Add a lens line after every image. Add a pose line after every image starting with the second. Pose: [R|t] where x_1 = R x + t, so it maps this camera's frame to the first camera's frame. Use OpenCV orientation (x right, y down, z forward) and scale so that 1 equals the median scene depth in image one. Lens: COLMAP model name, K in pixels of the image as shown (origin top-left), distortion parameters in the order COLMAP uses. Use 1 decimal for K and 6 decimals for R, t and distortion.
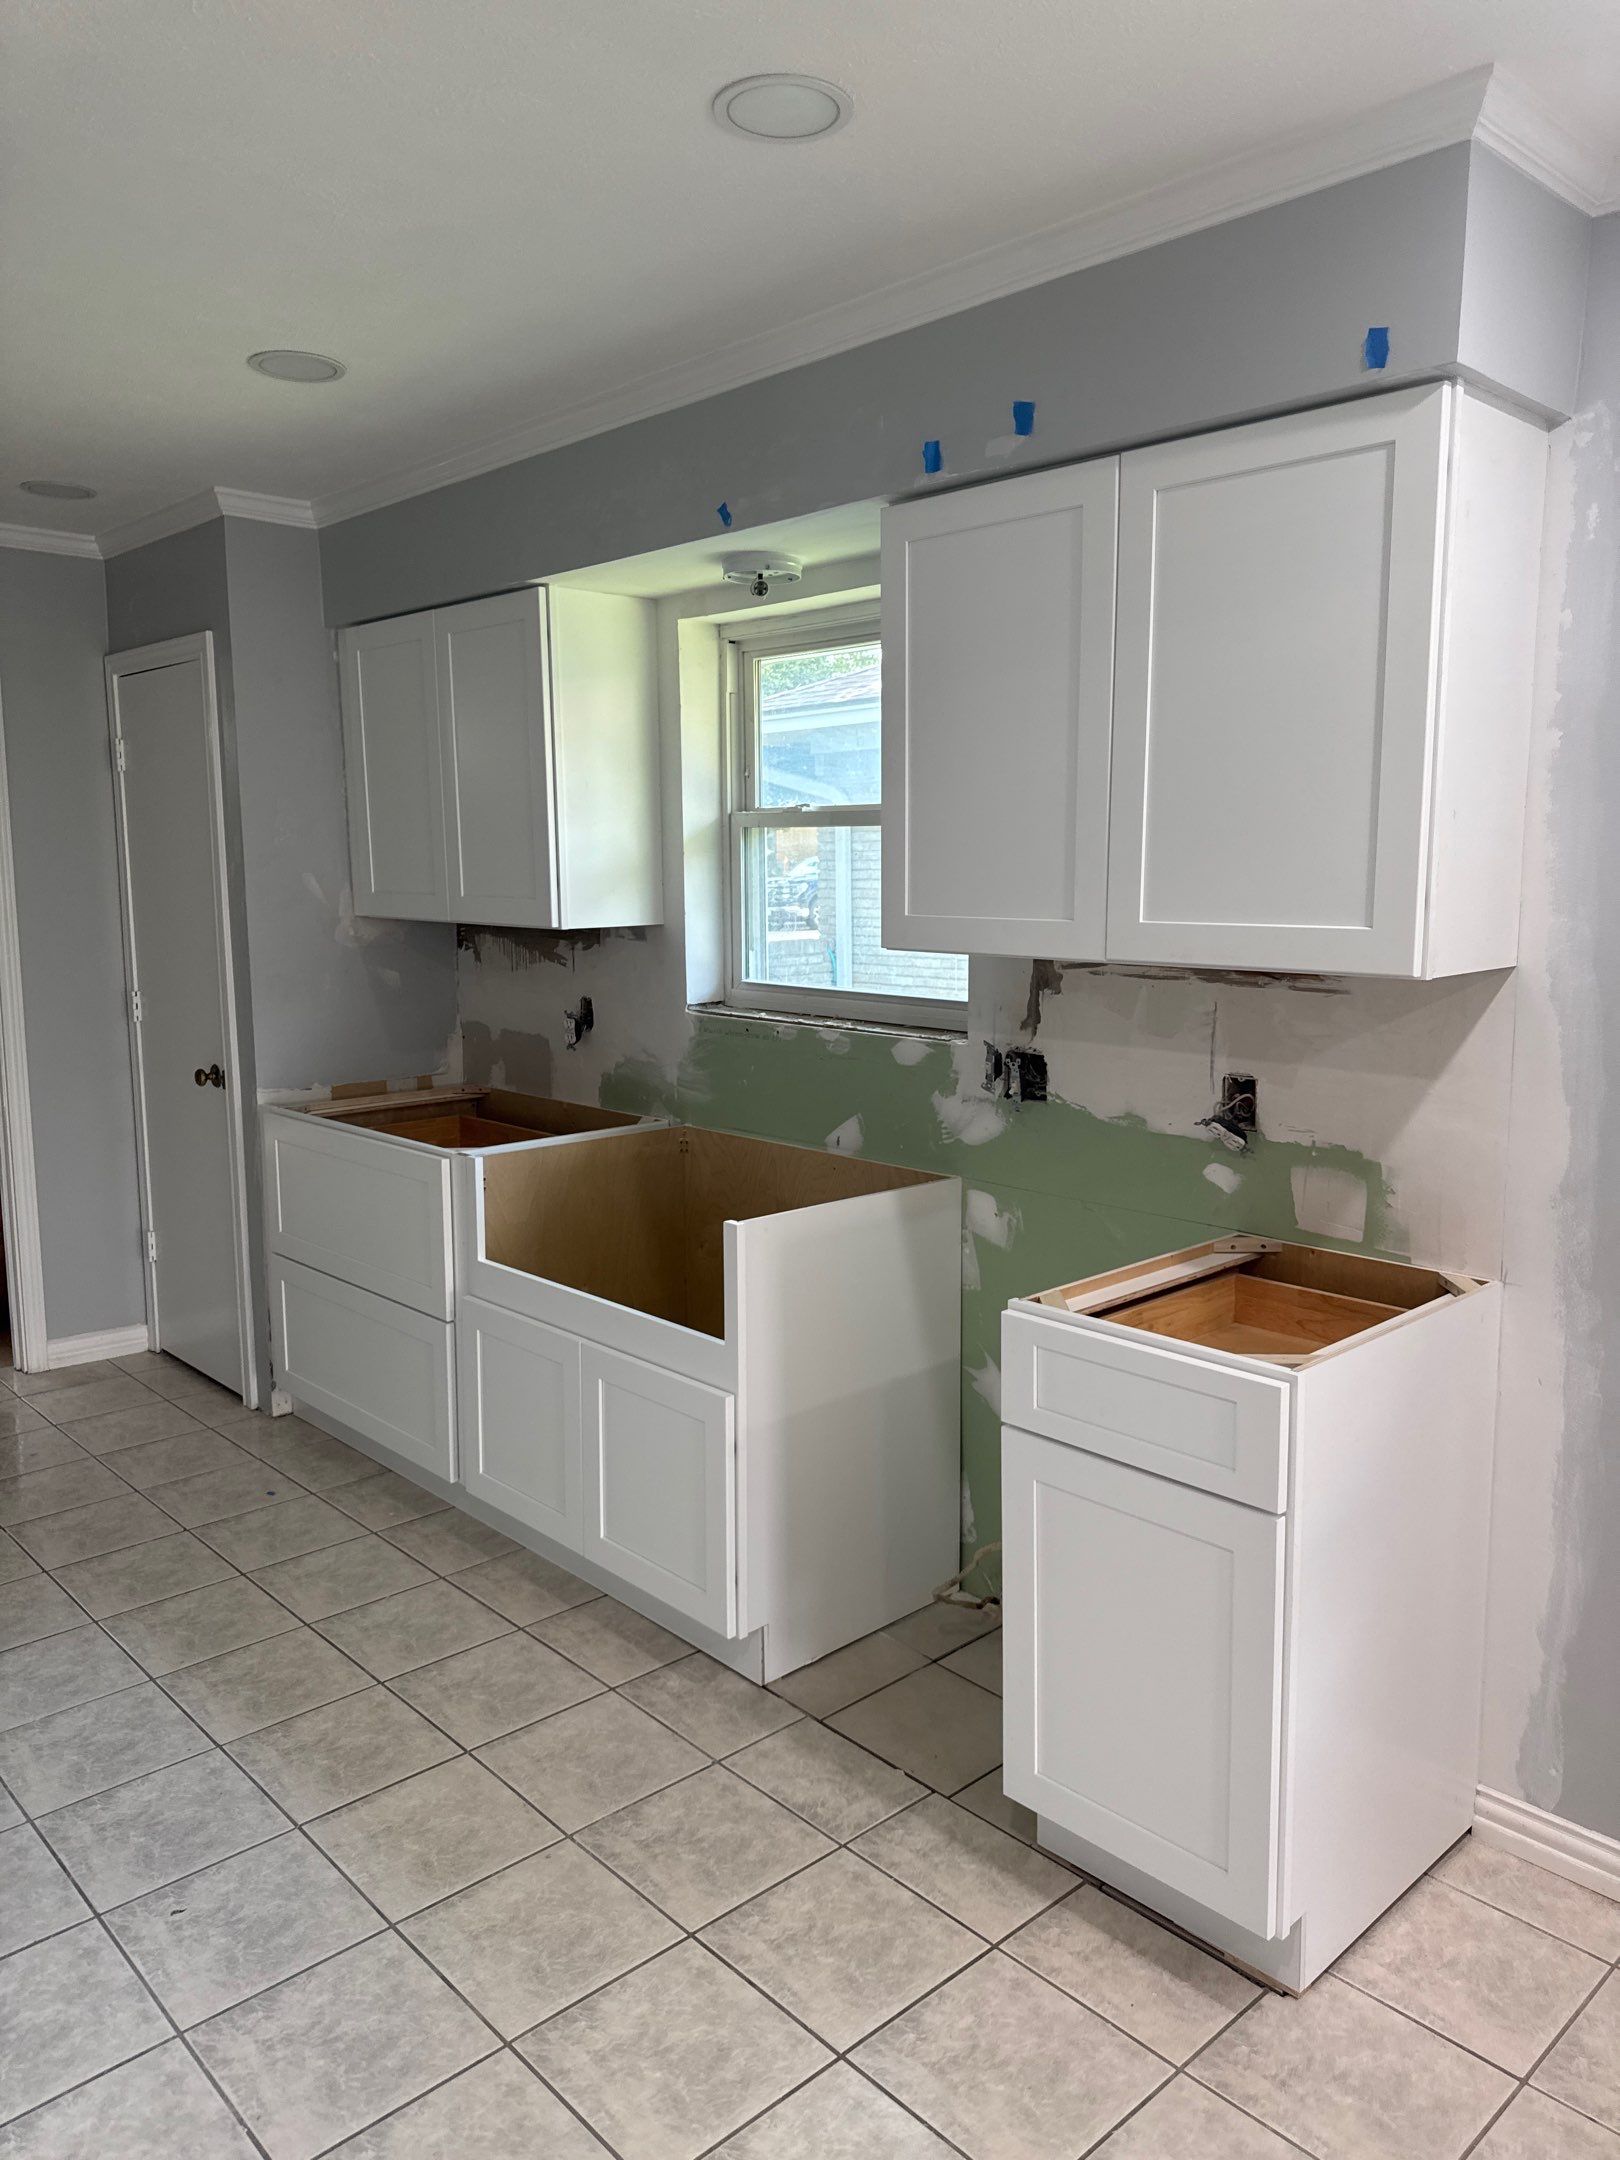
lens RADIAL K [[1493.0, 0, 825.8], [0, 1493.0, 1073.0], [0, 0, 1]] dist [0.072209, -0.116285]
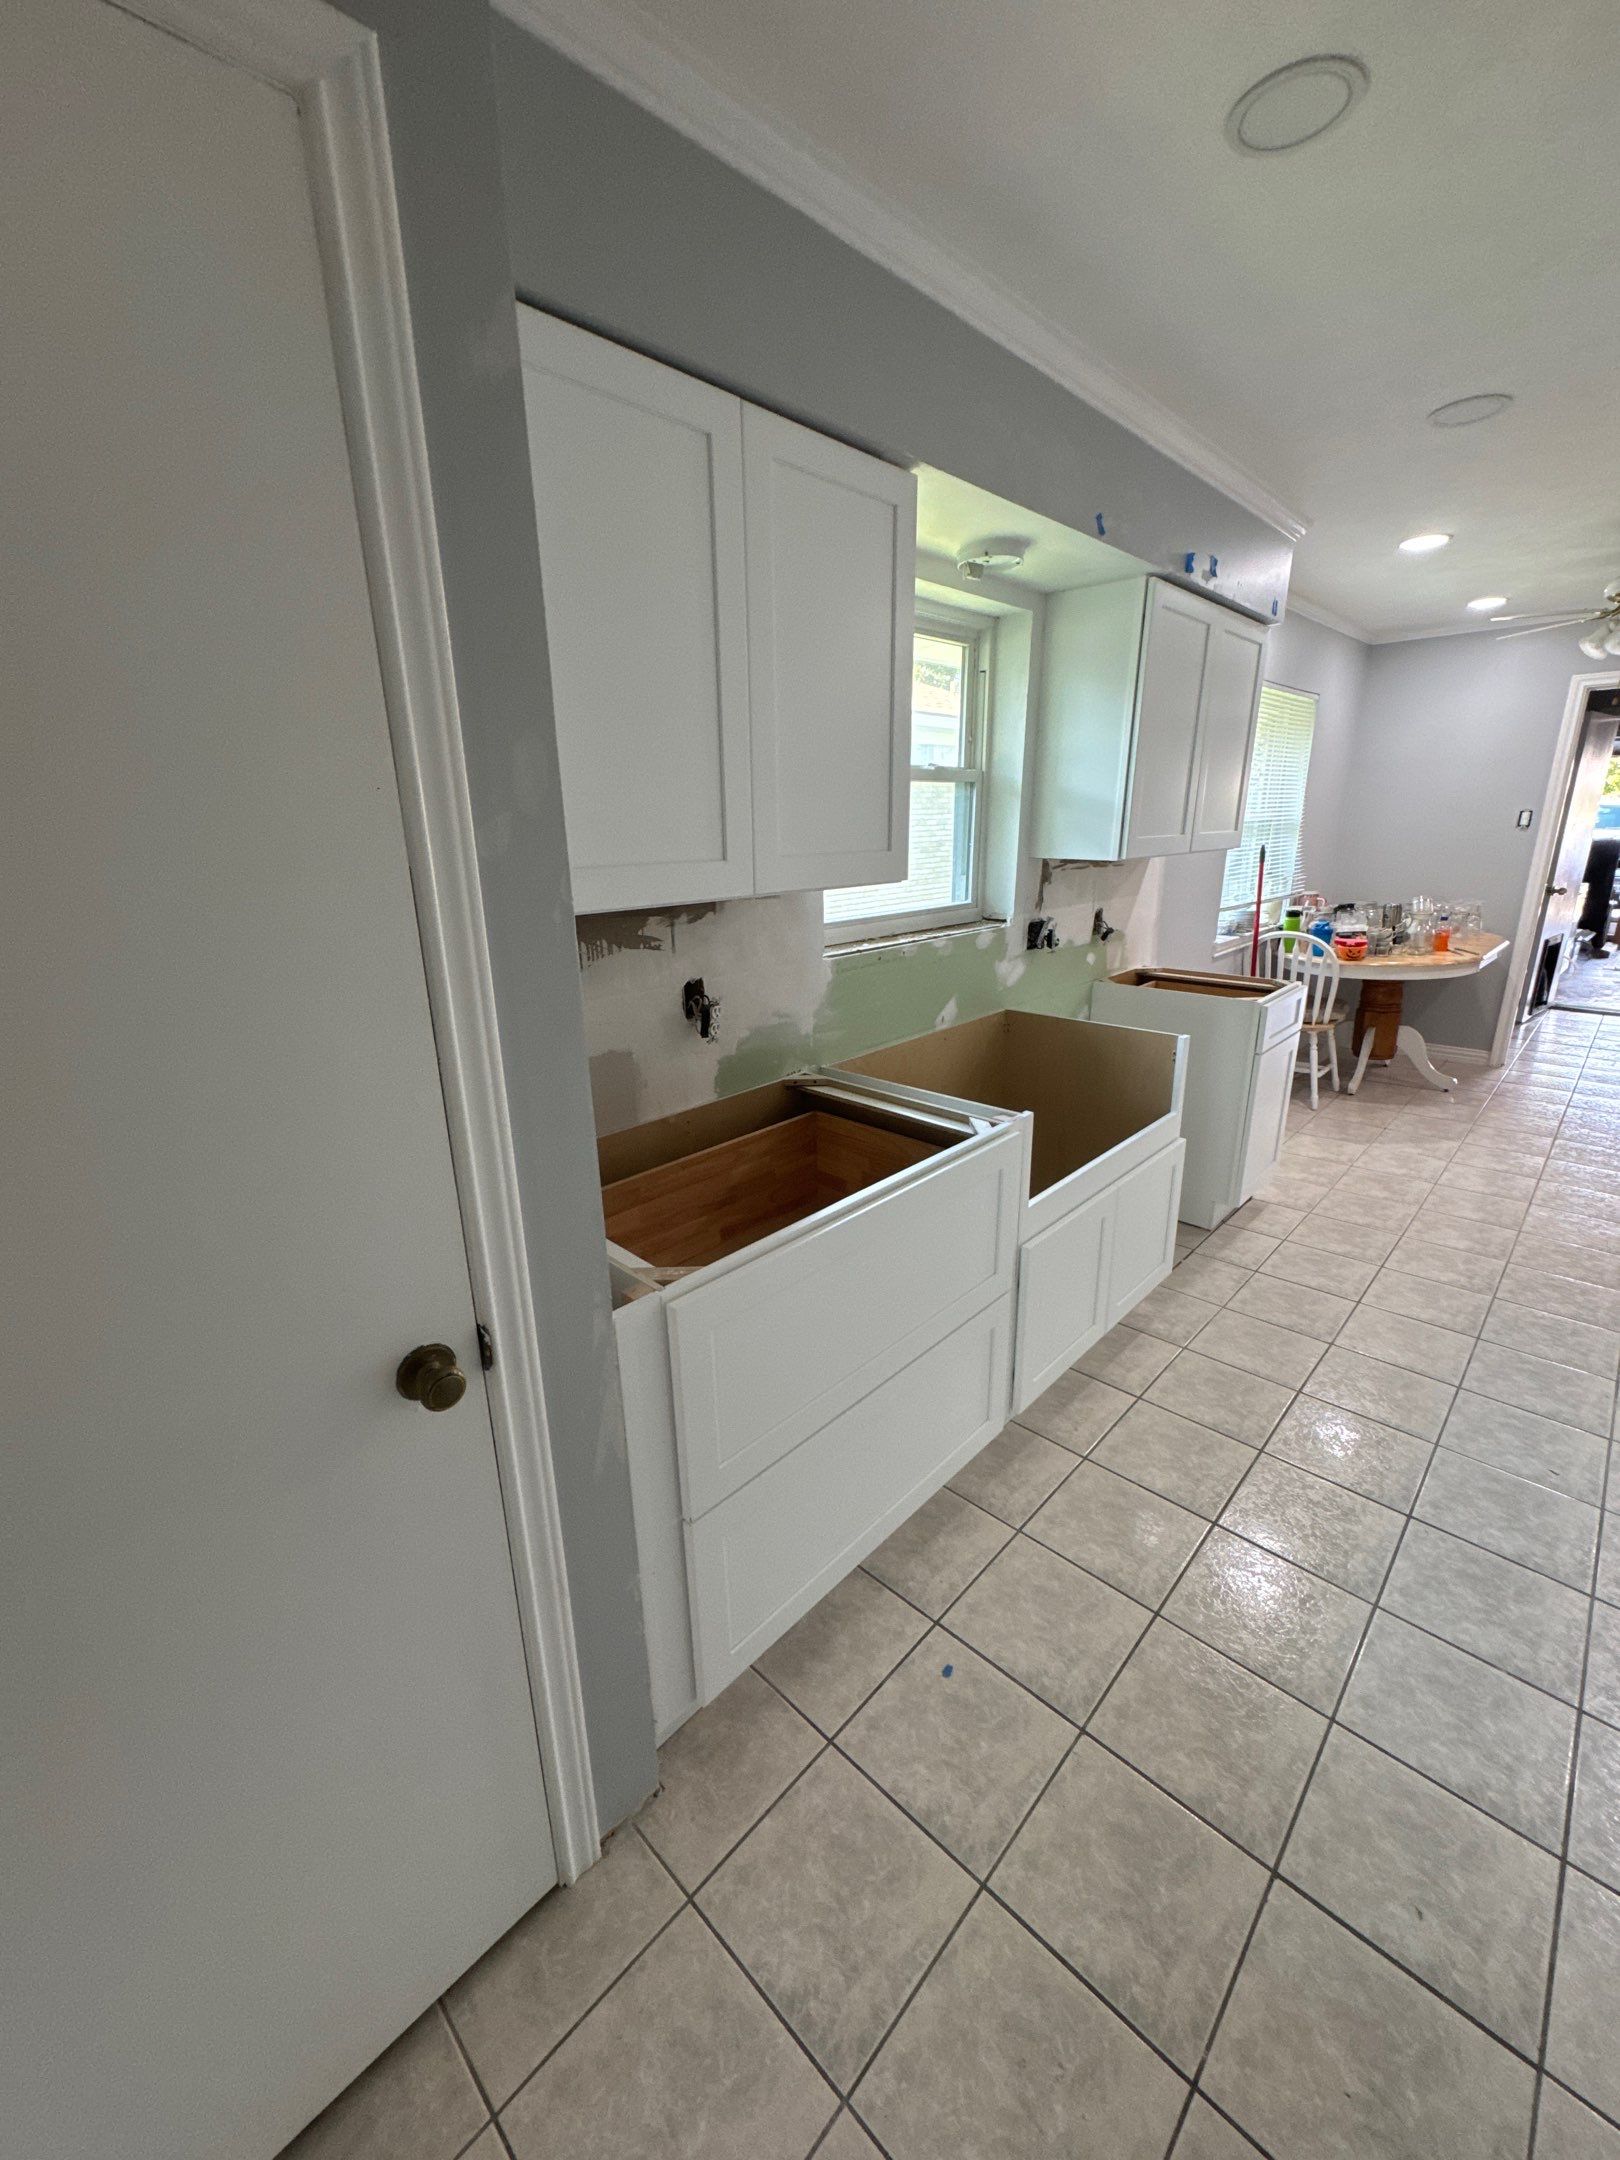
lens RADIAL K [[859.6, 0, 809.1], [0, 859.6, 1079.7], [0, 0, 1]] dist [-0.001478, 0.000379]
pose [[-0.038129, -0.289237, 0.956498, -0.785738], [0.158921, 0.943256, 0.291568, -0.157187], [-0.986555, 0.163125, 0.010001, 1.155088]]
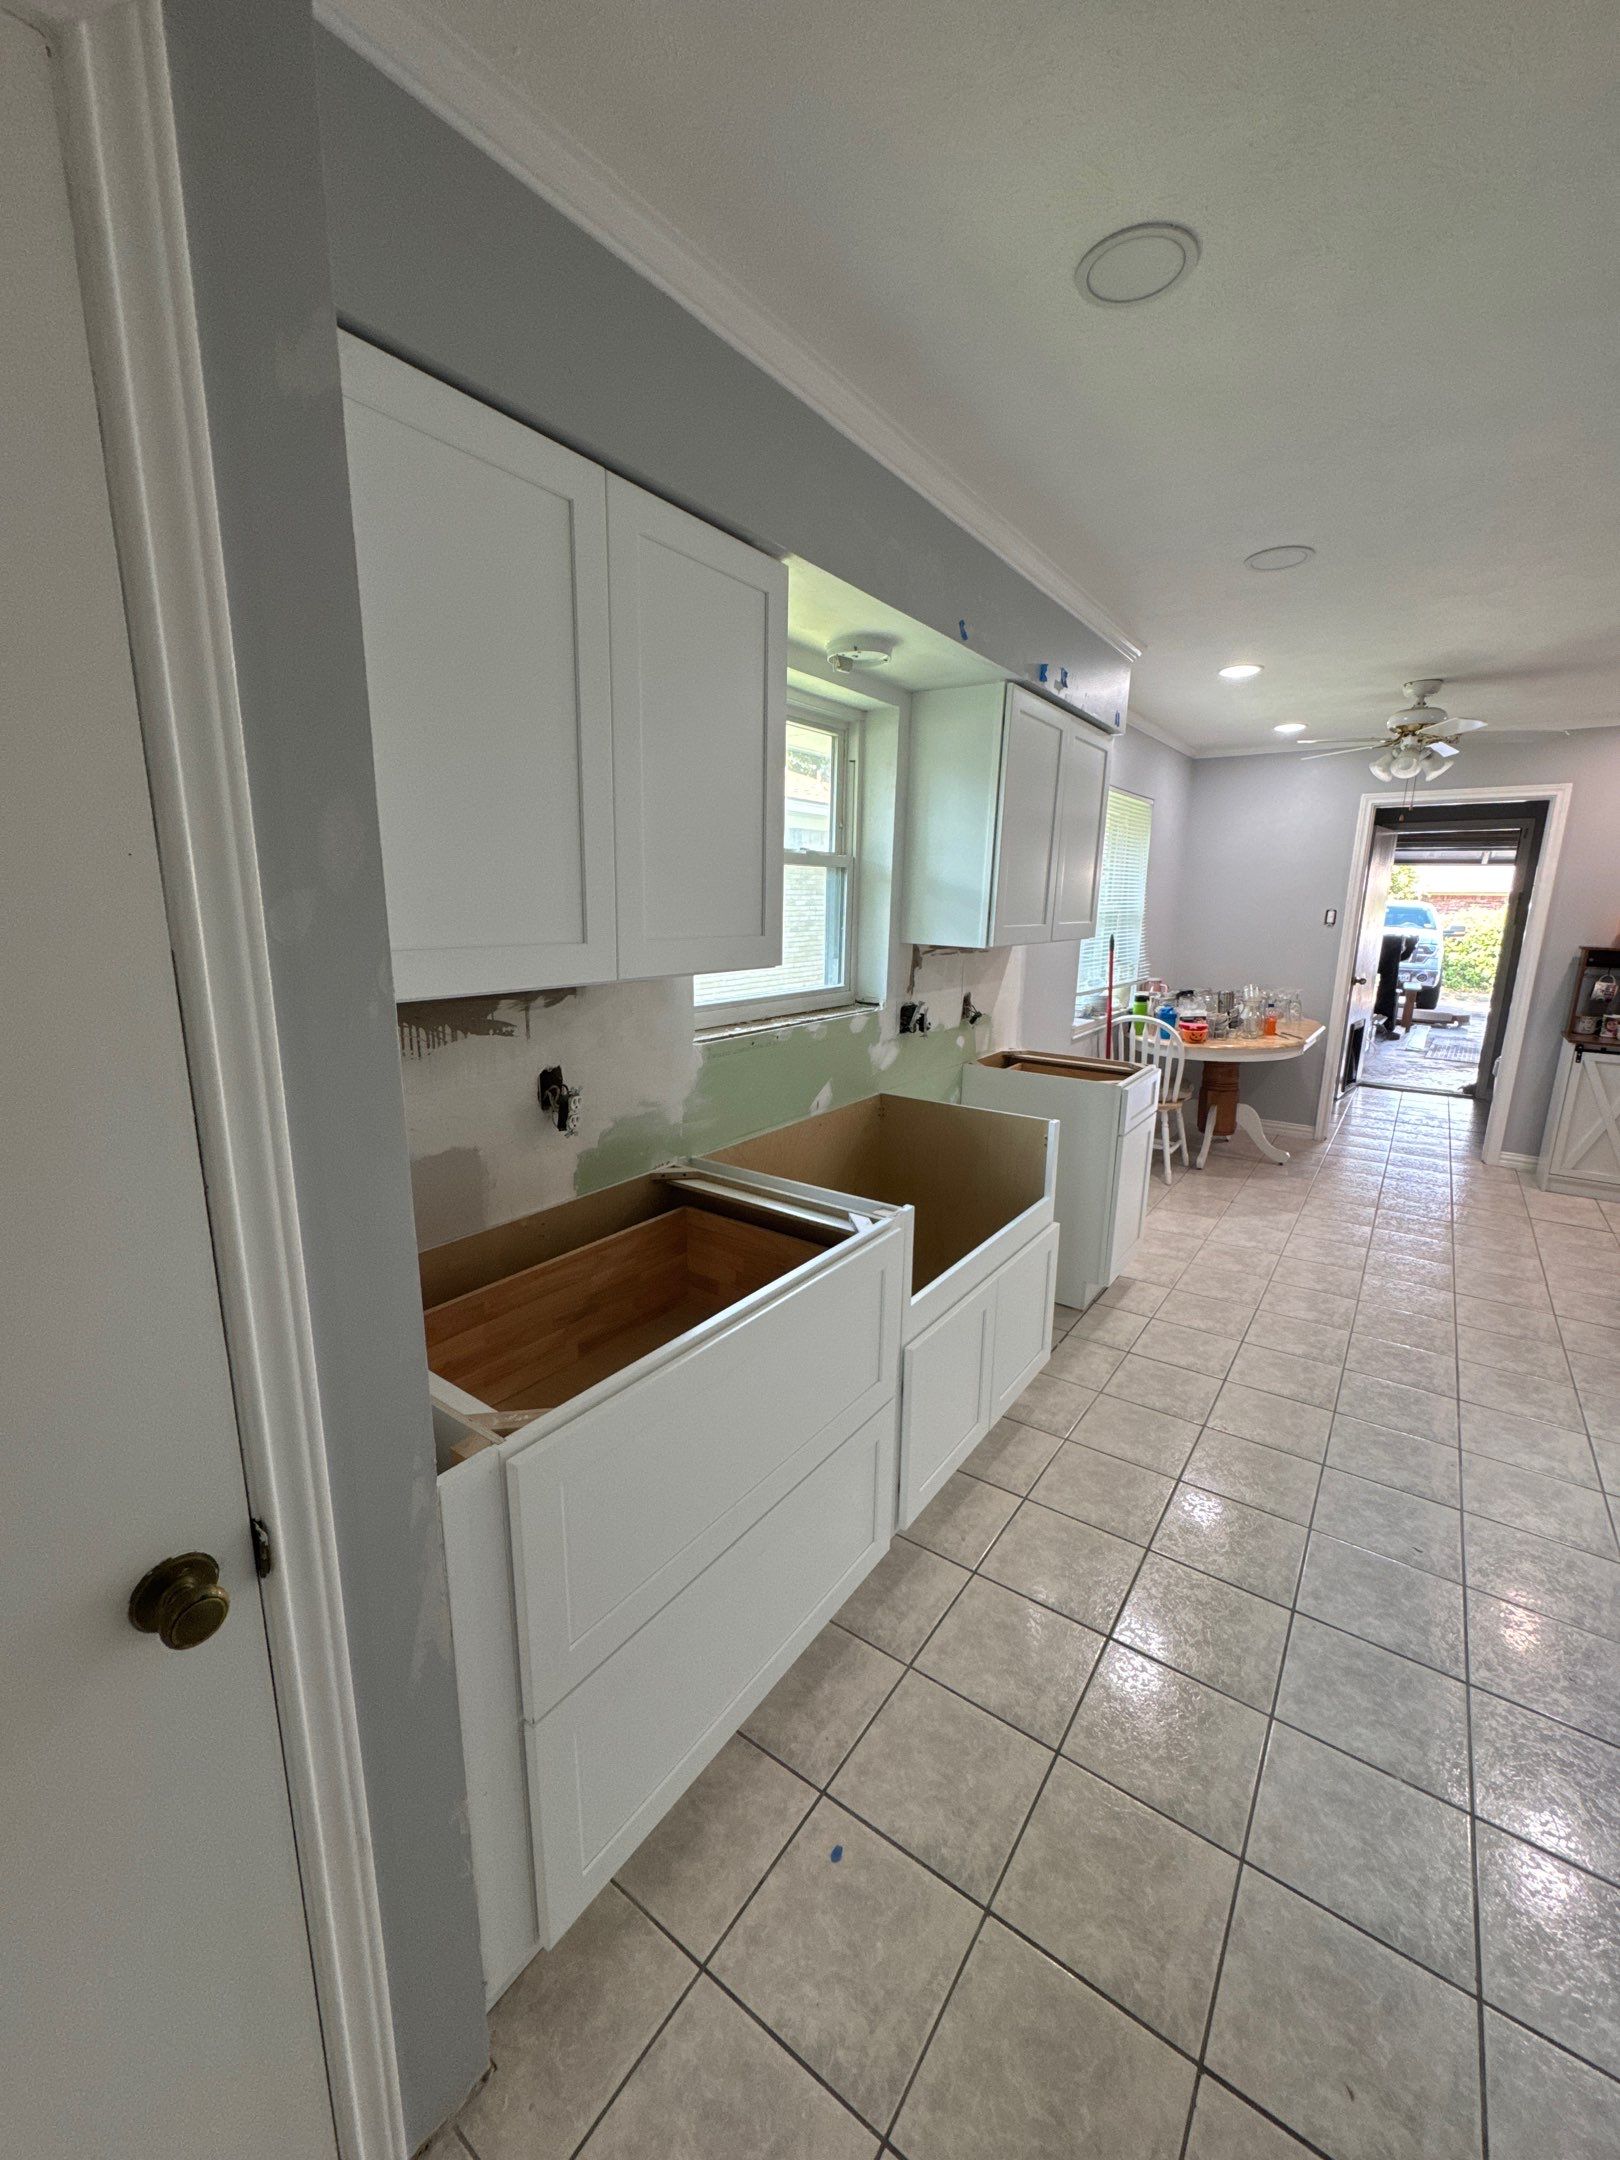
lens RADIAL K [[855.0, 0, 806.5], [0, 855.0, 1077.5], [0, 0, 1]] dist [-0.001879, -0.000282]
pose [[-0.180772, -0.205897, 0.961732, -0.744143], [0.126092, 0.964921, 0.230280, -0.160240], [-0.975409, 0.162895, -0.148468, 1.151745]]
